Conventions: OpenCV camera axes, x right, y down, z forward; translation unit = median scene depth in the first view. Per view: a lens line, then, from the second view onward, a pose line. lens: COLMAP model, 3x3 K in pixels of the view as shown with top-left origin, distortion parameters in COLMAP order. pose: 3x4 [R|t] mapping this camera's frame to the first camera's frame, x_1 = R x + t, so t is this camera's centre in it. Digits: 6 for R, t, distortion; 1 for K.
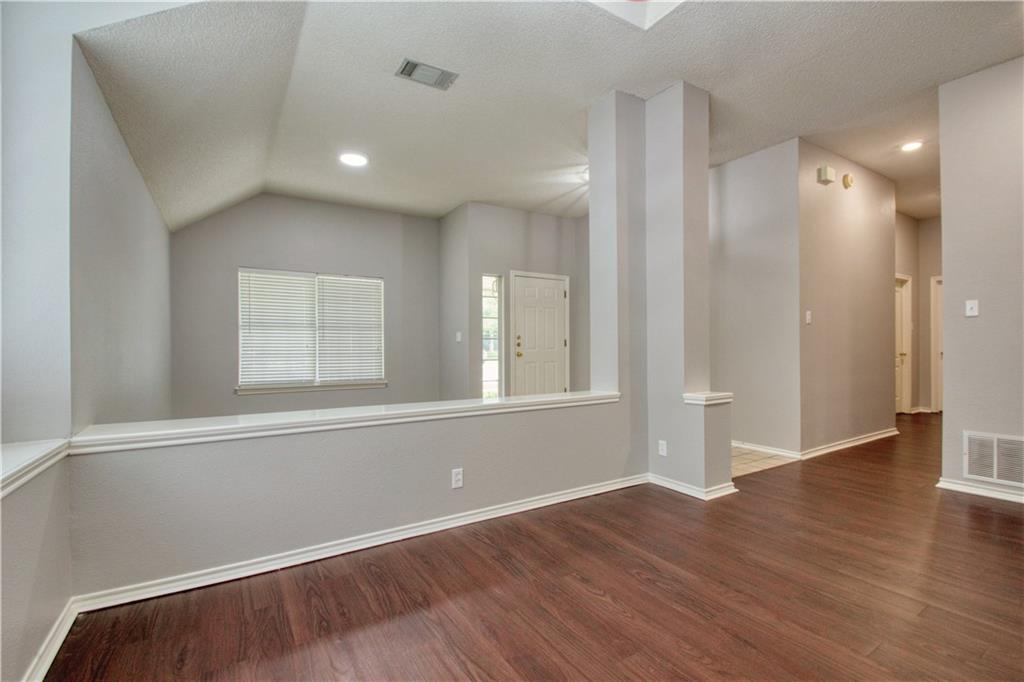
lens RADIAL K [[455.1, 0, 513.1], [0, 455.1, 347.1], [0, 0, 1]] dist [0.003899, -0.009322]
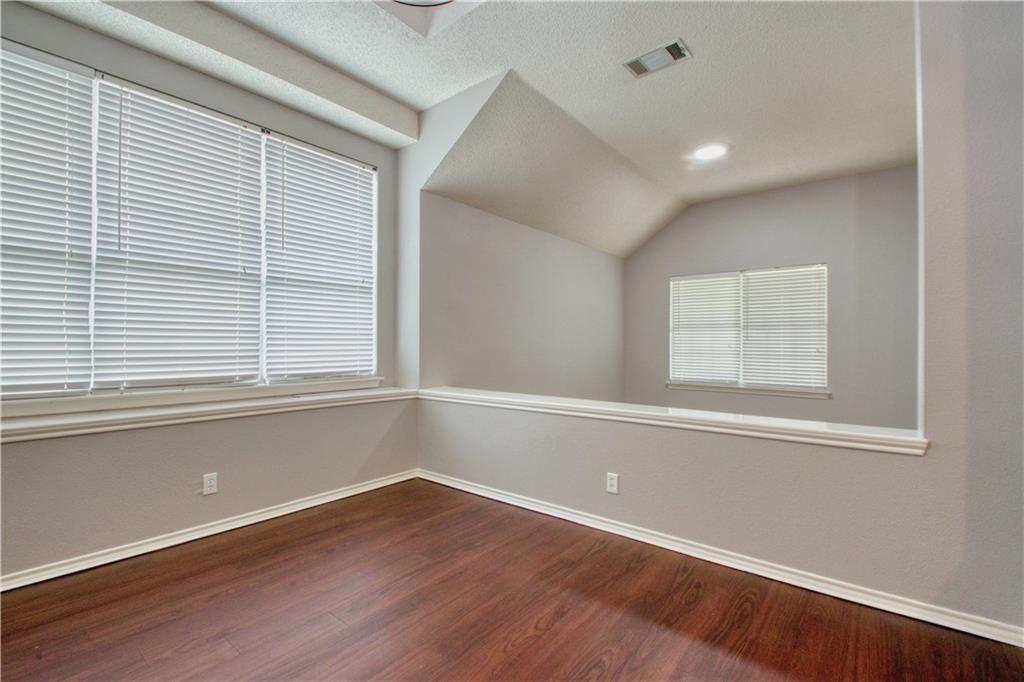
lens RADIAL K [[455.1, 0, 491.3], [0, 455.1, 346.1], [0, 0, 1]] dist [0.003899, -0.009322]
pose [[0.303953, 0.007012, -0.952661, 0.352447], [-0.009307, 0.999947, 0.004391, -0.002512], [0.952641, 0.007532, 0.304003, 0.224380]]
